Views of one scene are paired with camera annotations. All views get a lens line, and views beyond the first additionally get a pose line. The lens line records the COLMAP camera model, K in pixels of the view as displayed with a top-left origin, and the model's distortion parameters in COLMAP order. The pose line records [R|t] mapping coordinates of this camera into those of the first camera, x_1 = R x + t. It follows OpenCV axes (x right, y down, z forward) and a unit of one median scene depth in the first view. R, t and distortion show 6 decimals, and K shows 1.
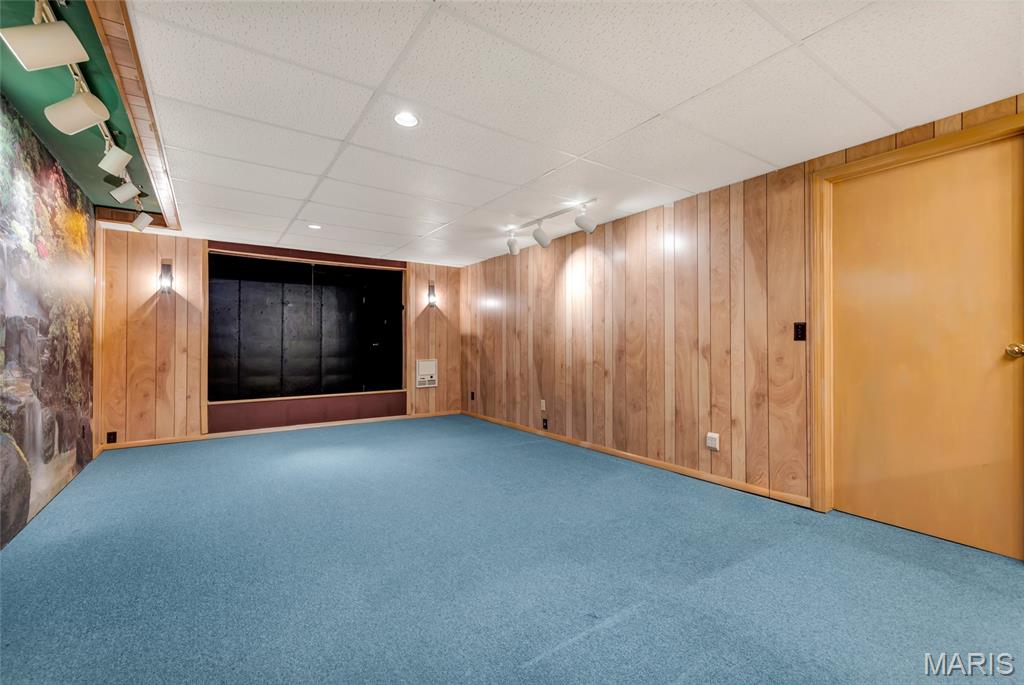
lens RADIAL K [[440.8, 0, 511.4], [0, 440.8, 339.4], [0, 0, 1]] dist [0.005078, -0.000470]
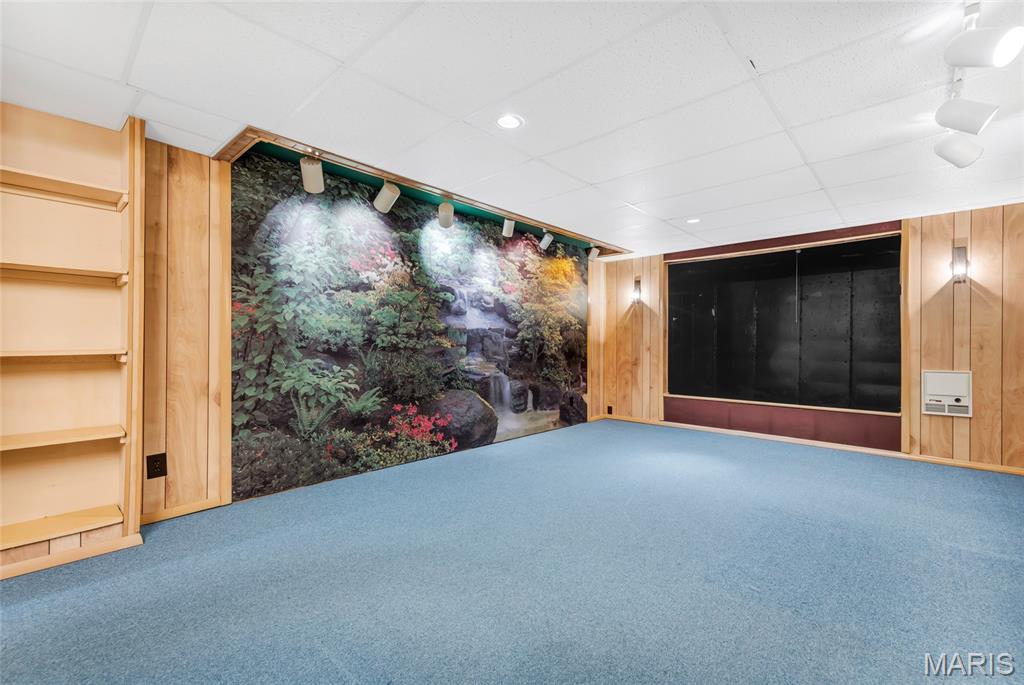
lens RADIAL K [[440.8, 0, 519.8], [0, 440.8, 343.7], [0, 0, 1]] dist [0.005078, -0.000470]
pose [[0.219493, 0.002173, -0.975612, 0.606014], [0.006589, 0.999971, 0.003710, 0.005997], [0.975592, -0.007243, 0.219472, 0.640082]]
